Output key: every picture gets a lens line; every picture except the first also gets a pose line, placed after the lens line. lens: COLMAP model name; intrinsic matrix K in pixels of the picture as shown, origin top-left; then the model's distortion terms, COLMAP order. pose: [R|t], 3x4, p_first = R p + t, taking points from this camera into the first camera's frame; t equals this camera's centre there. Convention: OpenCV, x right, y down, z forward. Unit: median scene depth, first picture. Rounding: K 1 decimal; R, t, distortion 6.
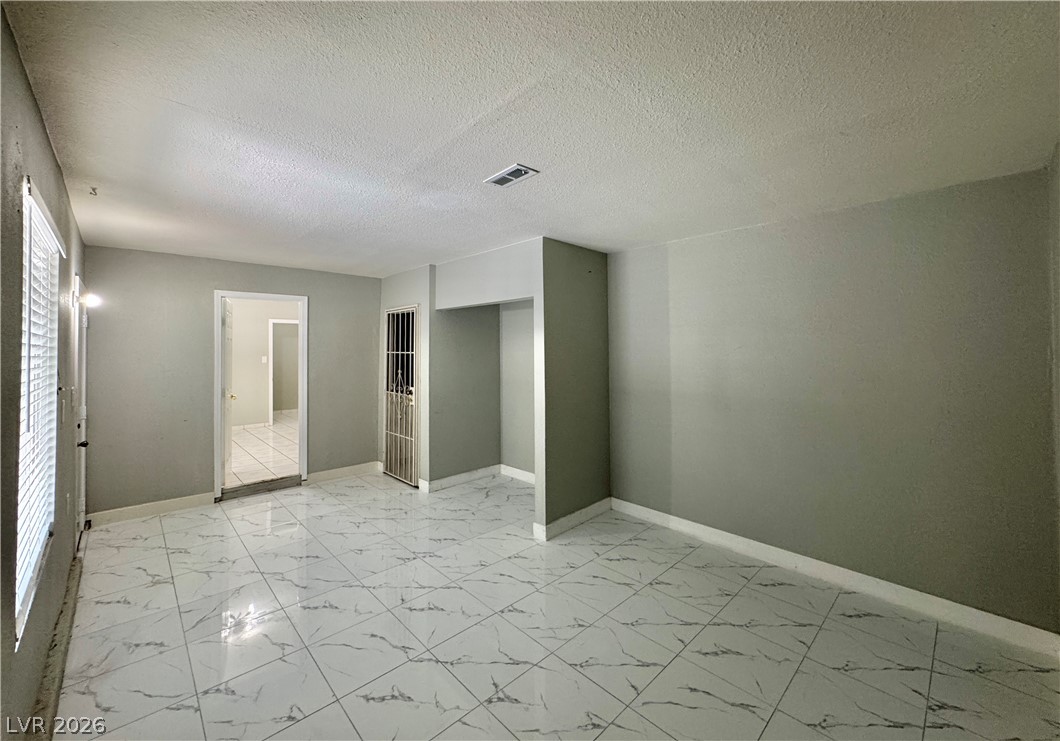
lens RADIAL K [[425.9, 0, 529.4], [0, 425.9, 343.8], [0, 0, 1]] dist [-0.000800, 0.000484]
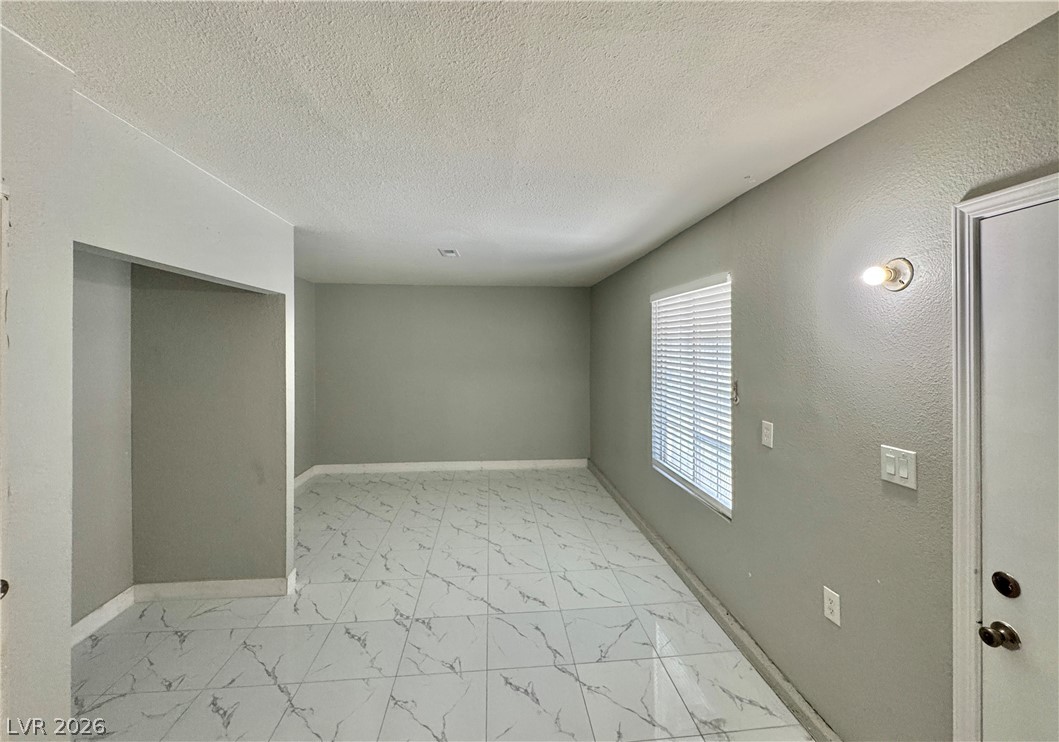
lens RADIAL K [[425.5, 0, 528.9], [0, 425.5, 344.3], [0, 0, 1]] dist [-0.000800, 0.000484]
pose [[-0.782893, 0.008239, 0.622102, -0.854251], [-0.004597, 0.999808, -0.019026, -0.005871], [-0.622139, -0.017755, -0.782705, 1.367466]]
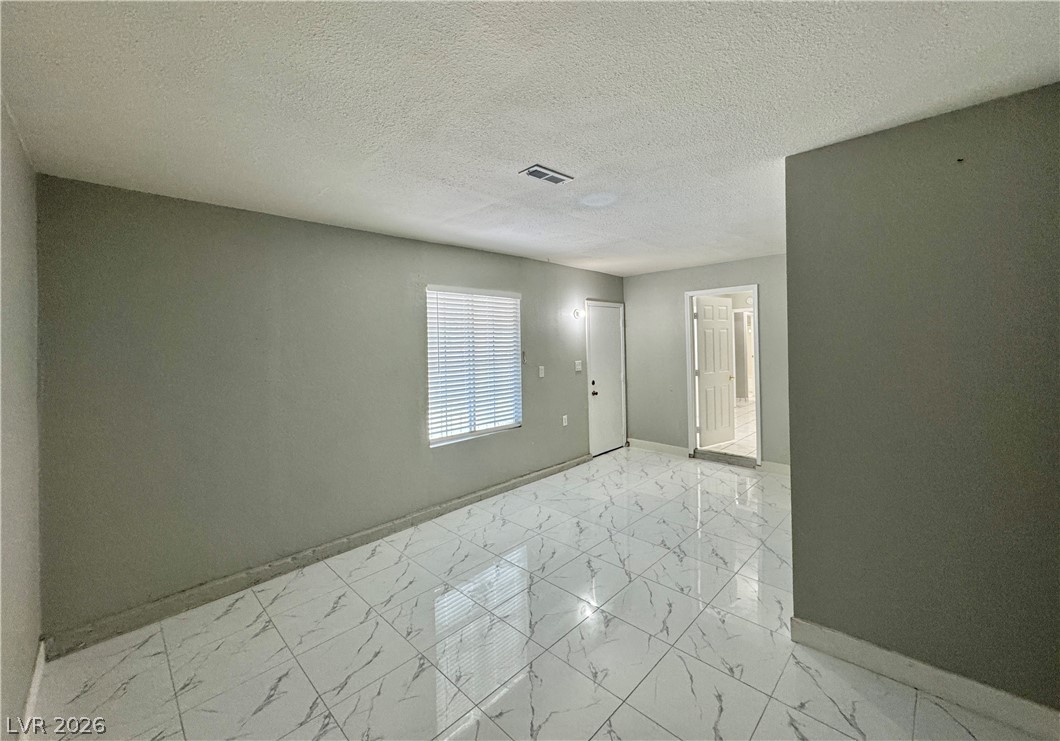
lens RADIAL K [[425.9, 0, 529.4], [0, 425.9, 343.8], [0, 0, 1]] dist [-0.000800, 0.000484]
pose [[0.032367, 0.007704, -0.999446, 0.647815], [0.033732, 0.999392, 0.008796, 0.003412], [0.998907, -0.033998, 0.032087, 0.595373]]
